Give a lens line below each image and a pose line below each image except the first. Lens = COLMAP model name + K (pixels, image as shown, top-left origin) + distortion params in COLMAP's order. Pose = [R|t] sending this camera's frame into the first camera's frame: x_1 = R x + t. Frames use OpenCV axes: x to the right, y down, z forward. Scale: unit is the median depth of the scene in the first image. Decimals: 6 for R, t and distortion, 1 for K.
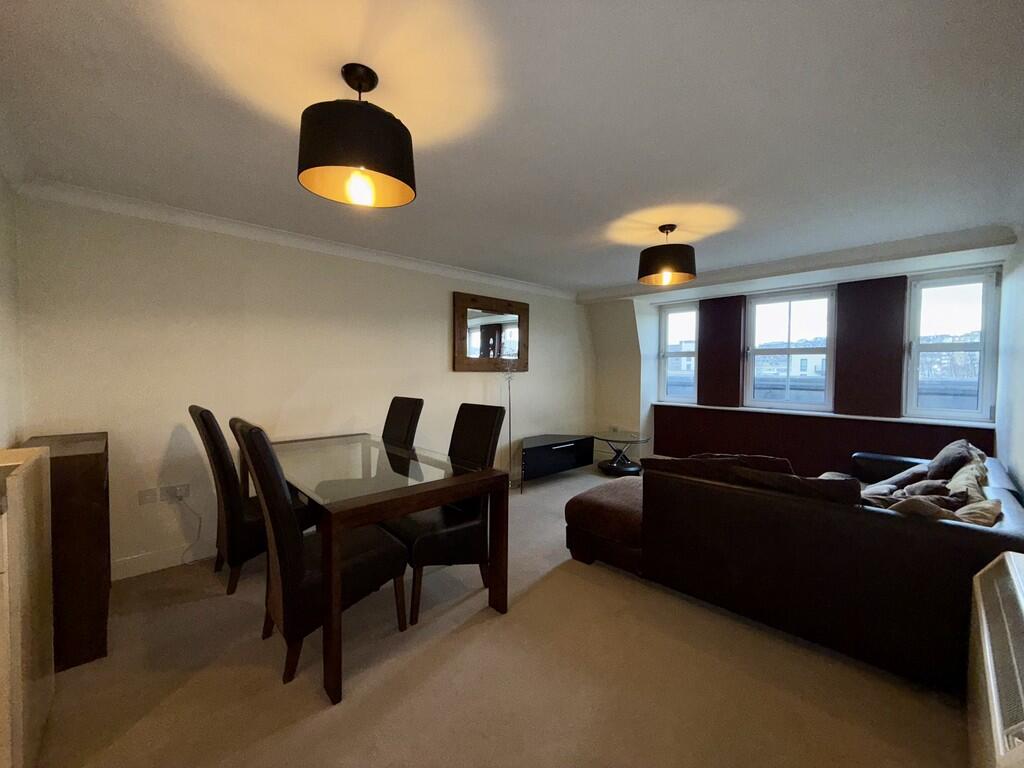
lens RADIAL K [[410.4, 0, 513.4], [0, 410.4, 386.2], [0, 0, 1]] dist [0.007561, -0.000101]
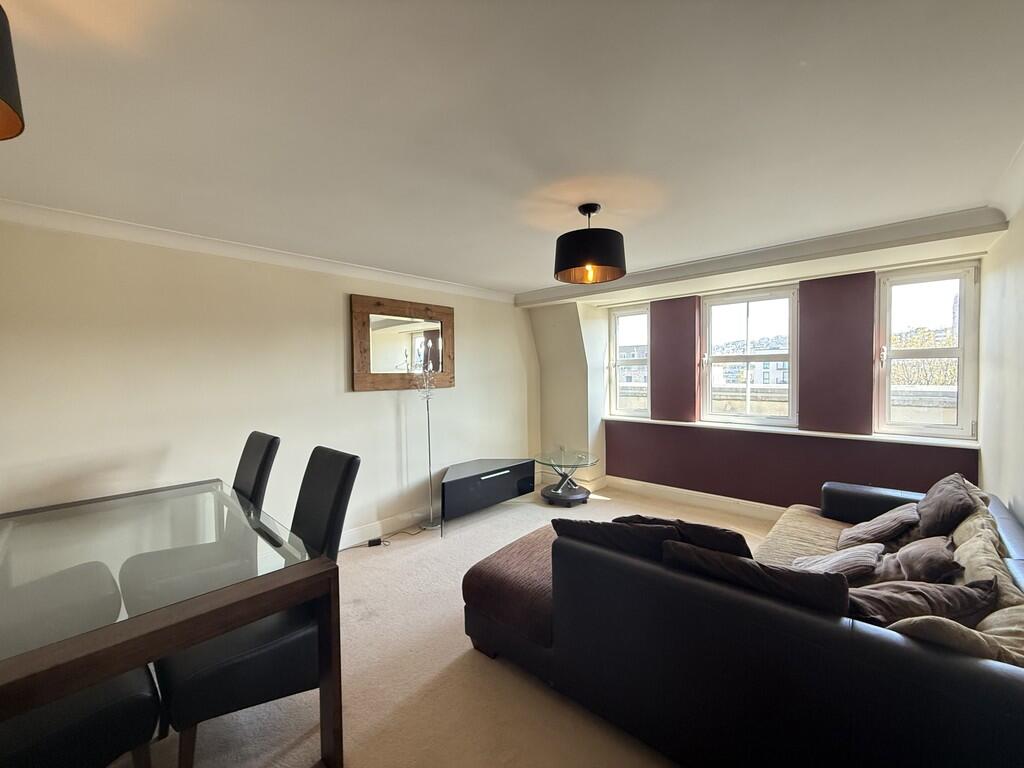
lens RADIAL K [[410.4, 0, 513.4], [0, 410.4, 386.2], [0, 0, 1]] dist [0.007561, -0.000101]
pose [[0.997883, -0.021399, 0.061410, 0.121819], [0.021726, 0.999753, -0.004667, -0.035928], [-0.061295, 0.005991, 0.998102, 0.165576]]
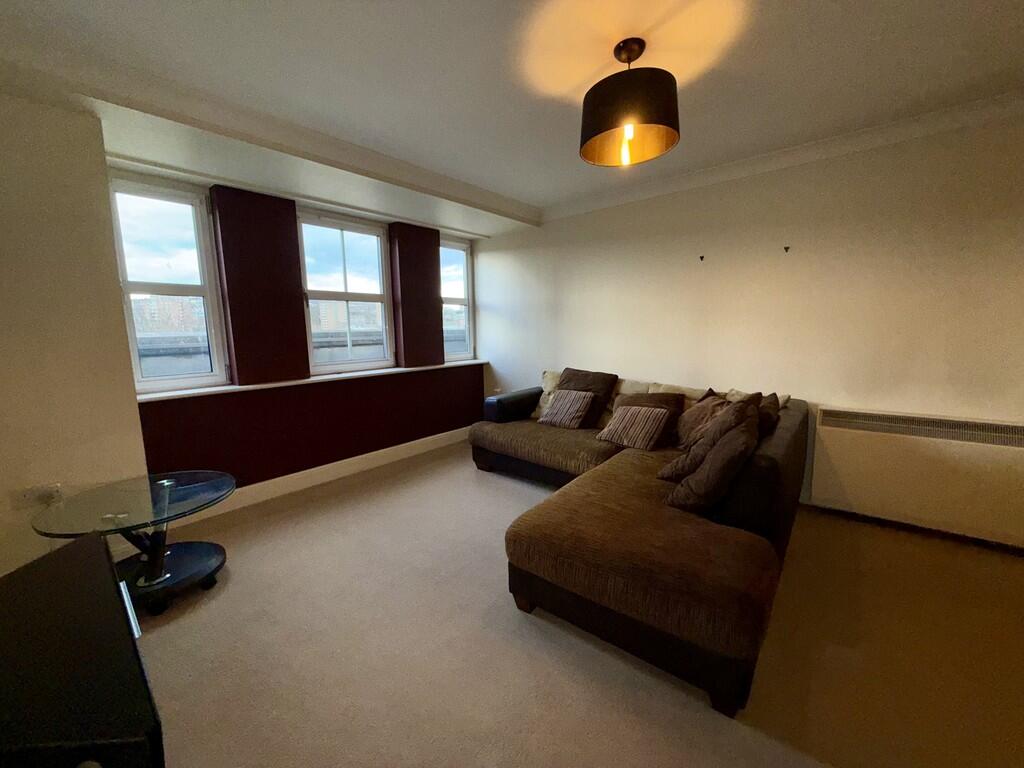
lens RADIAL K [[410.4, 0, 513.4], [0, 410.4, 386.2], [0, 0, 1]] dist [0.007561, -0.000101]
pose [[-0.129063, -0.150354, 0.980172, -0.169156], [0.051463, 0.986091, 0.158039, -0.027187], [-0.990300, 0.070840, -0.119530, 0.859185]]
